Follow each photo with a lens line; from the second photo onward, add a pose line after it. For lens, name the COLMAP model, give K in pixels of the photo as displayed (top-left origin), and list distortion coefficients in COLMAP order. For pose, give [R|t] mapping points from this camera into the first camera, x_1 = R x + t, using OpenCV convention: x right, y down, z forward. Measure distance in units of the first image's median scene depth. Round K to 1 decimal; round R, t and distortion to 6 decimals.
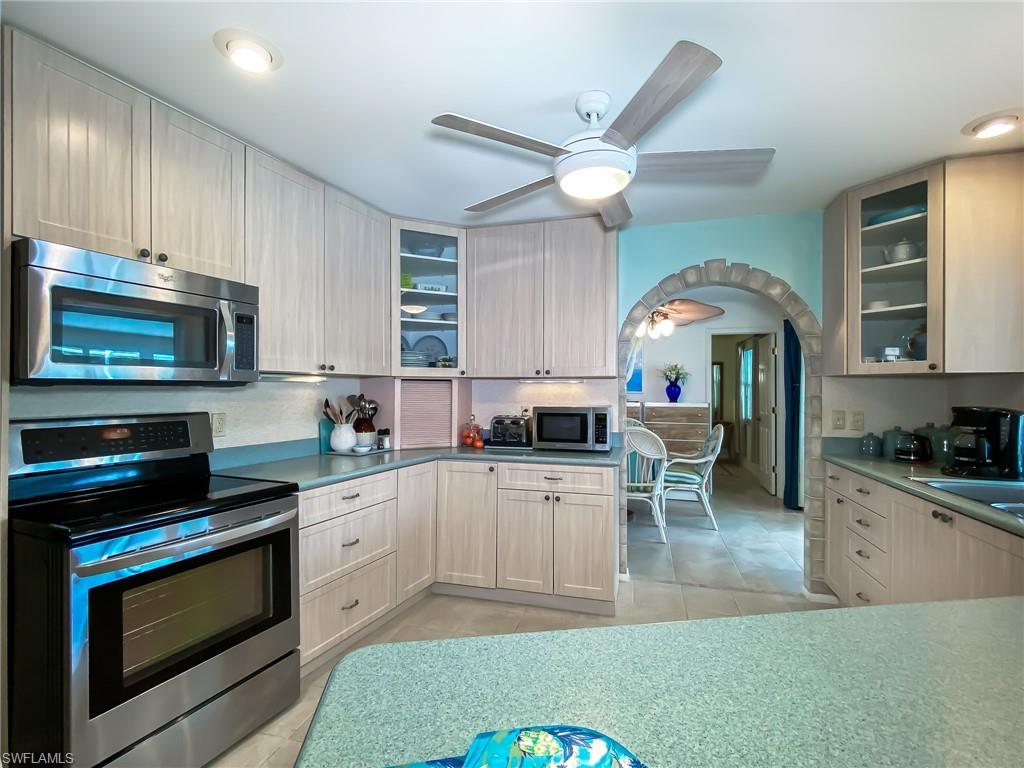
lens RADIAL K [[476.9, 0, 513.4], [0, 476.9, 386.1], [0, 0, 1]] dist [-0.001398, -0.000775]
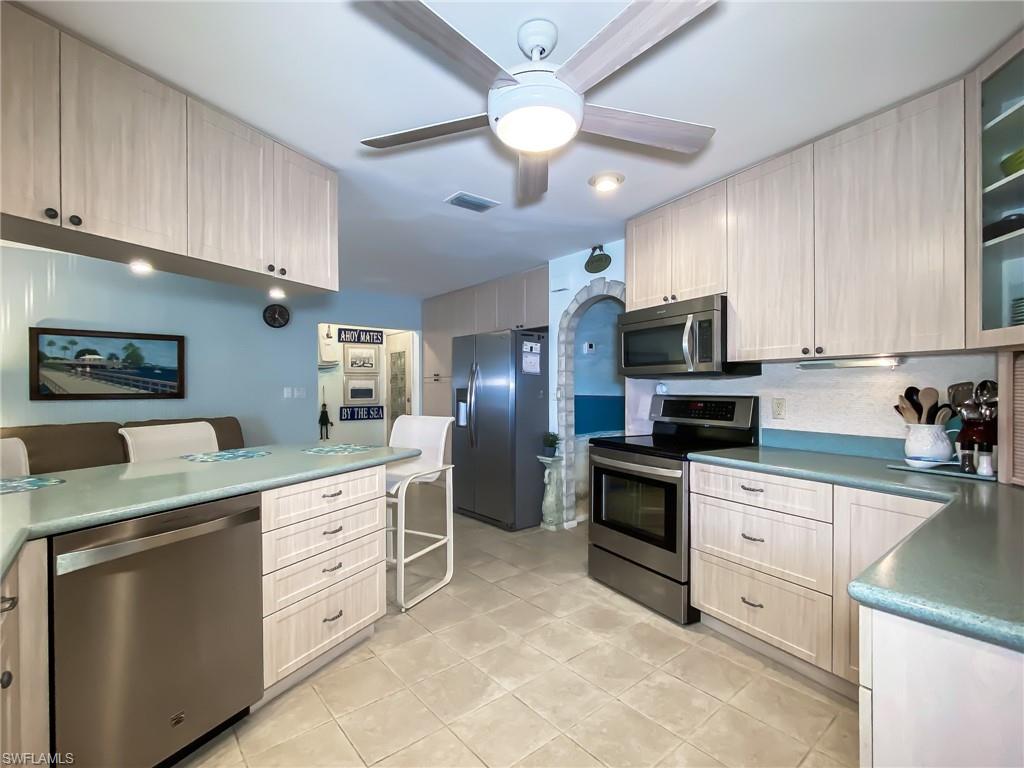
lens RADIAL K [[470.1, 0, 510.1], [0, 470.1, 386.9], [0, 0, 1]] dist [0.001456, -0.000176]
pose [[-0.584343, -0.001399, -0.811506, 0.519775], [0.007113, 0.999951, -0.006845, 0.024538], [0.811476, -0.009772, -0.584304, 0.866866]]
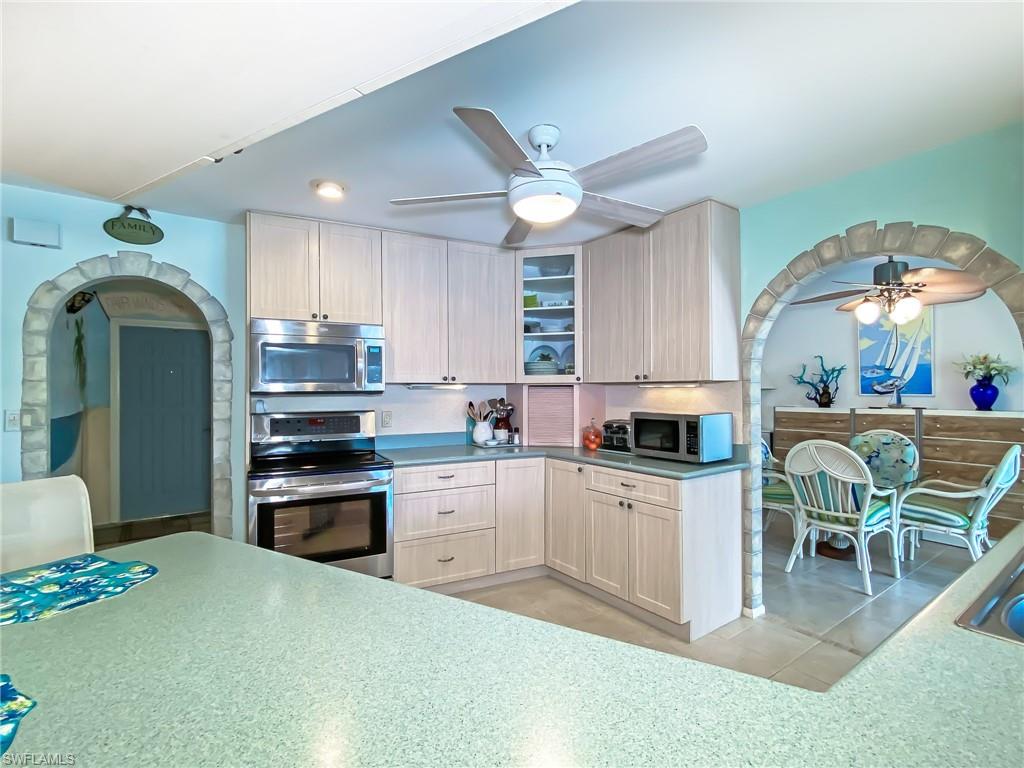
lens RADIAL K [[480.5, 0, 512.0], [0, 480.5, 384.0], [0, 0, 1]] dist [-0.014407, 0.009636]
pose [[0.776646, -0.010164, -0.629855, 0.479161], [0.009185, 0.999946, -0.004811, -0.013174], [0.629870, -0.002049, 0.776698, 0.063808]]
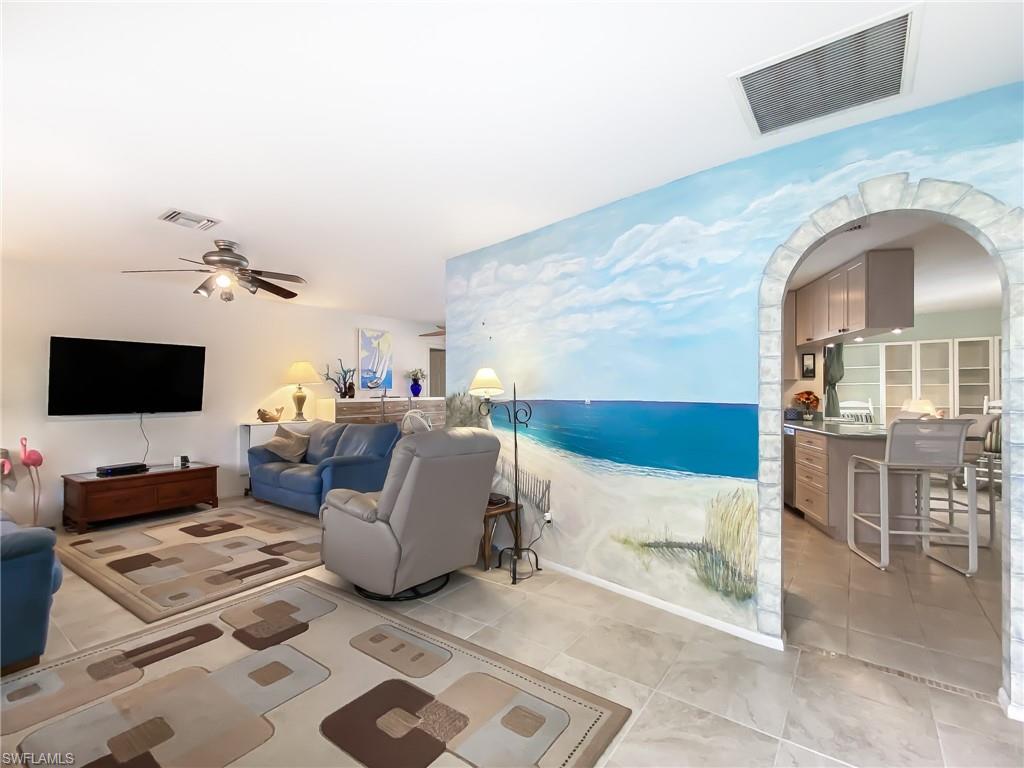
lens RADIAL K [[463.9, 0, 522.3], [0, 463.9, 386.7], [0, 0, 1]] dist [-0.018243, 0.000144]
pose [[0.336541, 0.011447, 0.941599, -1.519428], [-0.008443, 0.999923, -0.009138, 0.029897], [-0.941631, -0.004875, 0.336611, 0.587832]]
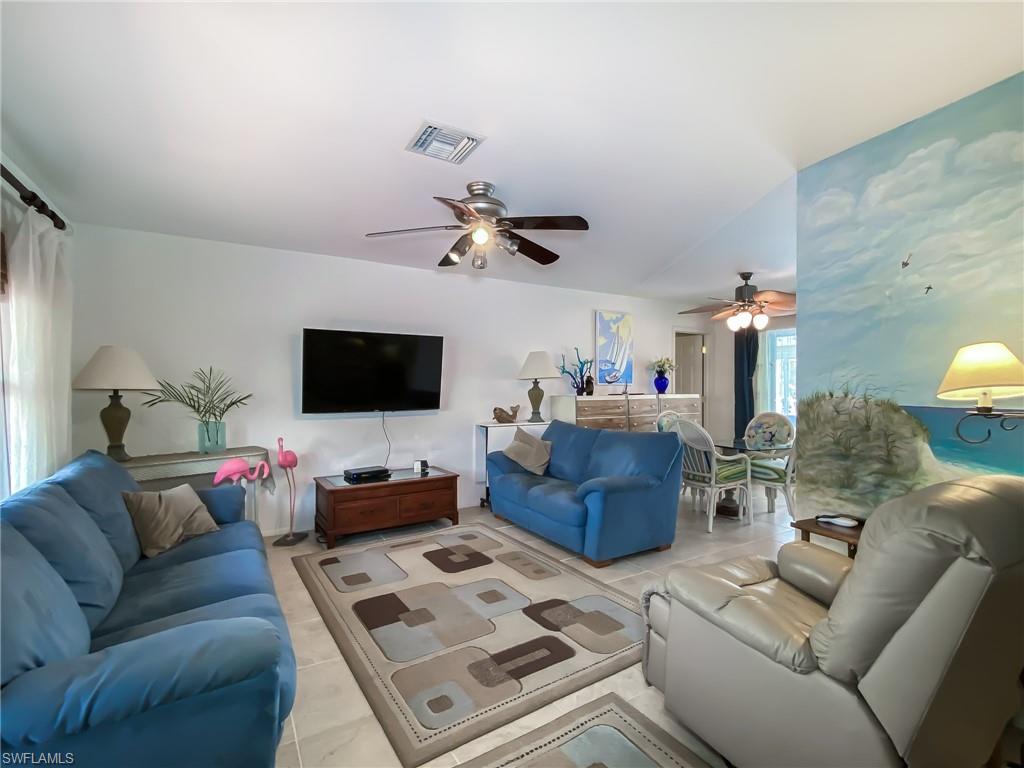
lens RADIAL K [[470.1, 0, 510.1], [0, 470.1, 386.9], [0, 0, 1]] dist [0.001456, -0.000176]
pose [[0.688375, -0.000810, 0.725355, -1.269174], [-0.008086, 0.999929, 0.008791, 0.025485], [-0.725310, -0.011917, 0.688319, 1.053912]]
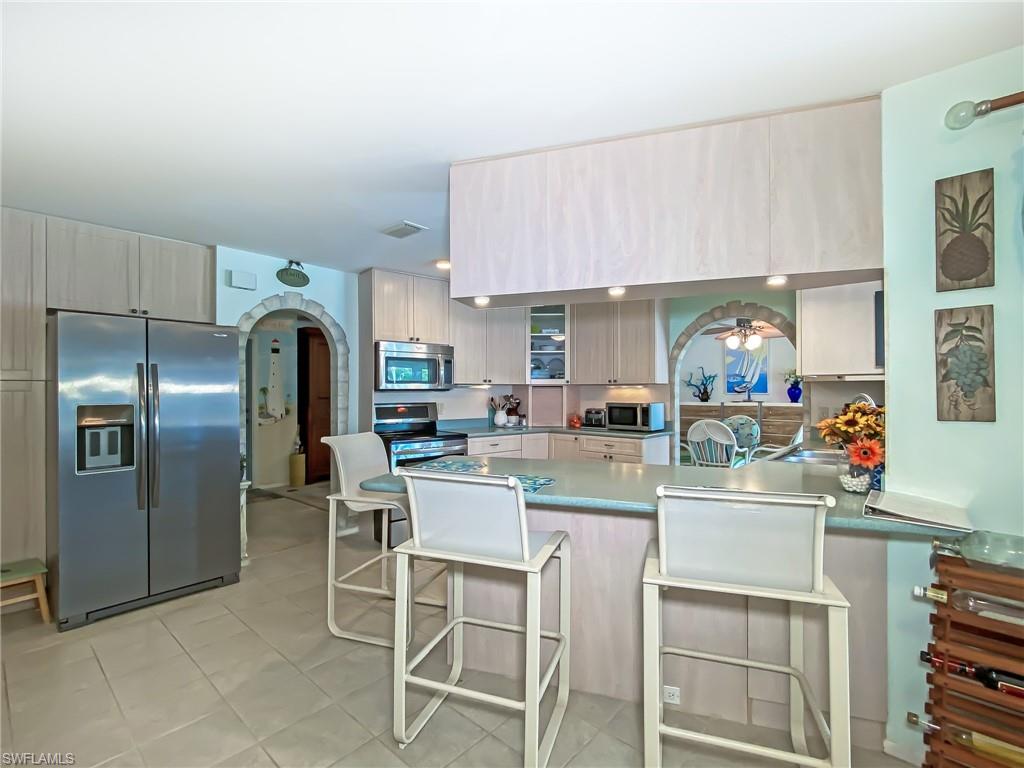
lens RADIAL K [[470.1, 0, 510.1], [0, 470.1, 386.9], [0, 0, 1]] dist [0.001456, -0.000176]
pose [[0.893173, -0.004457, -0.449691, 0.467858], [0.004807, 0.999988, -0.000363, -0.011170], [0.449687, -0.001837, 0.893184, -0.572132]]
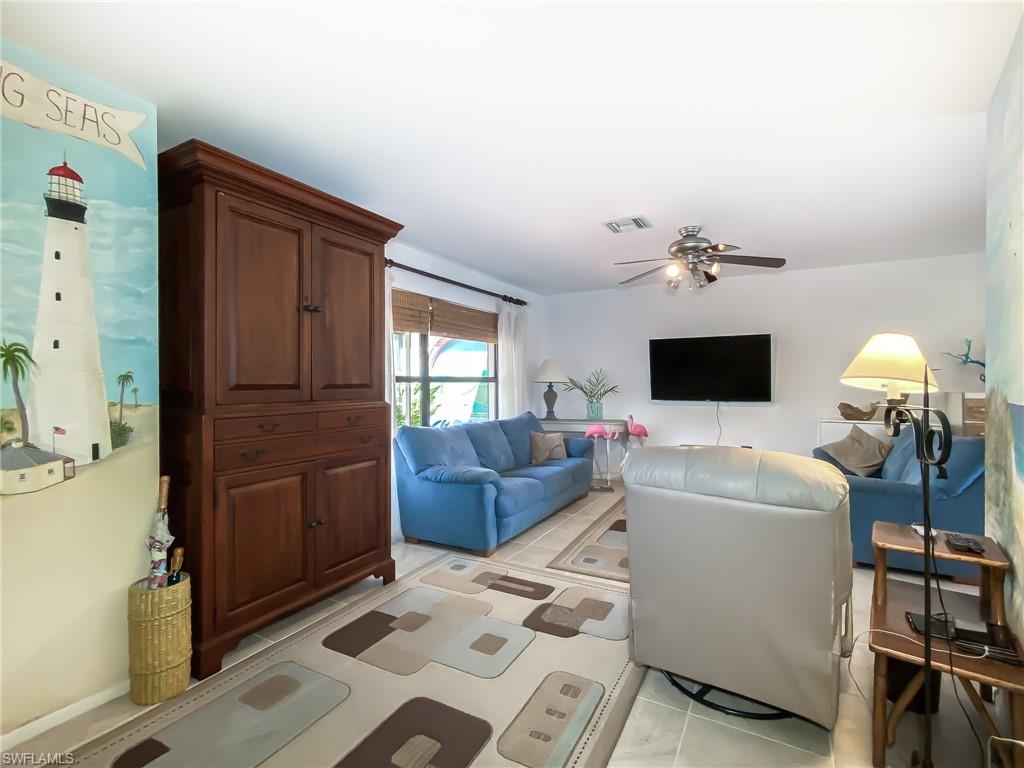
lens RADIAL K [[474.8, 0, 512.8], [0, 474.8, 379.9], [0, 0, 1]] dist [-0.001966, -0.000312]
pose [[0.971217, -0.000100, -0.238198, -0.799306], [0.002127, 0.999964, 0.008251, 0.021348], [0.238189, -0.008520, 0.971181, 0.440629]]
